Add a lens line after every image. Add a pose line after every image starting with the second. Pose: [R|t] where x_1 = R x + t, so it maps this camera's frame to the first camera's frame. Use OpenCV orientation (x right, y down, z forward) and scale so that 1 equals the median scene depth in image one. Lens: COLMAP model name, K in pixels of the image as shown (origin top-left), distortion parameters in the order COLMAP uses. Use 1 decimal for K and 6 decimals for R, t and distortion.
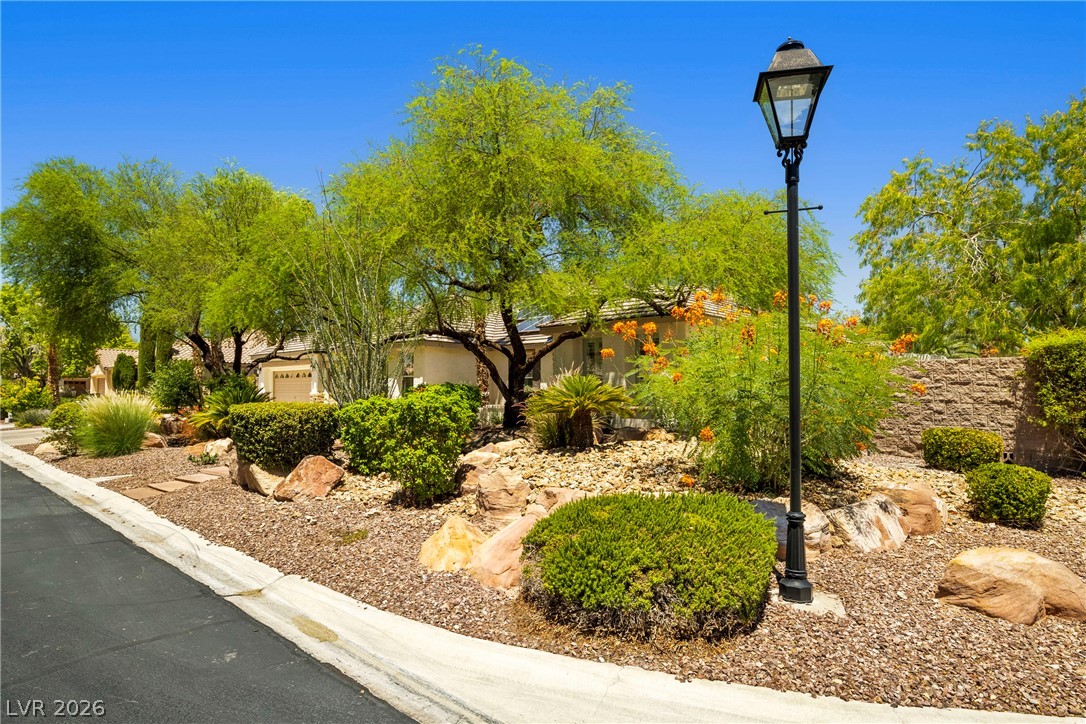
lens RADIAL K [[636.7, 0, 545.1], [0, 636.7, 334.5], [0, 0, 1]] dist [-0.004873, 0.024643]
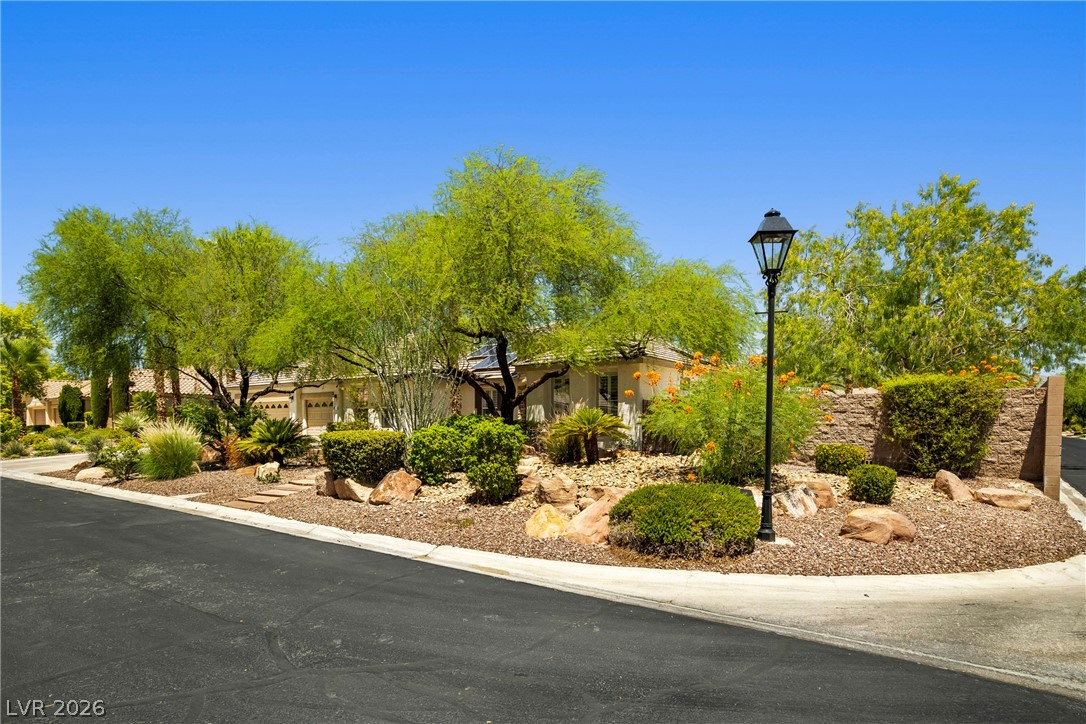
lens RADIAL K [[648.3, 0, 543.9], [0, 648.3, 403.0], [0, 0, 1]] dist [0.000430, 0.000107]
pose [[0.984761, -0.003245, 0.173885, -0.313374], [-0.008193, 0.997850, 0.065024, -0.039825], [-0.173722, -0.065457, 0.982617, -0.370014]]
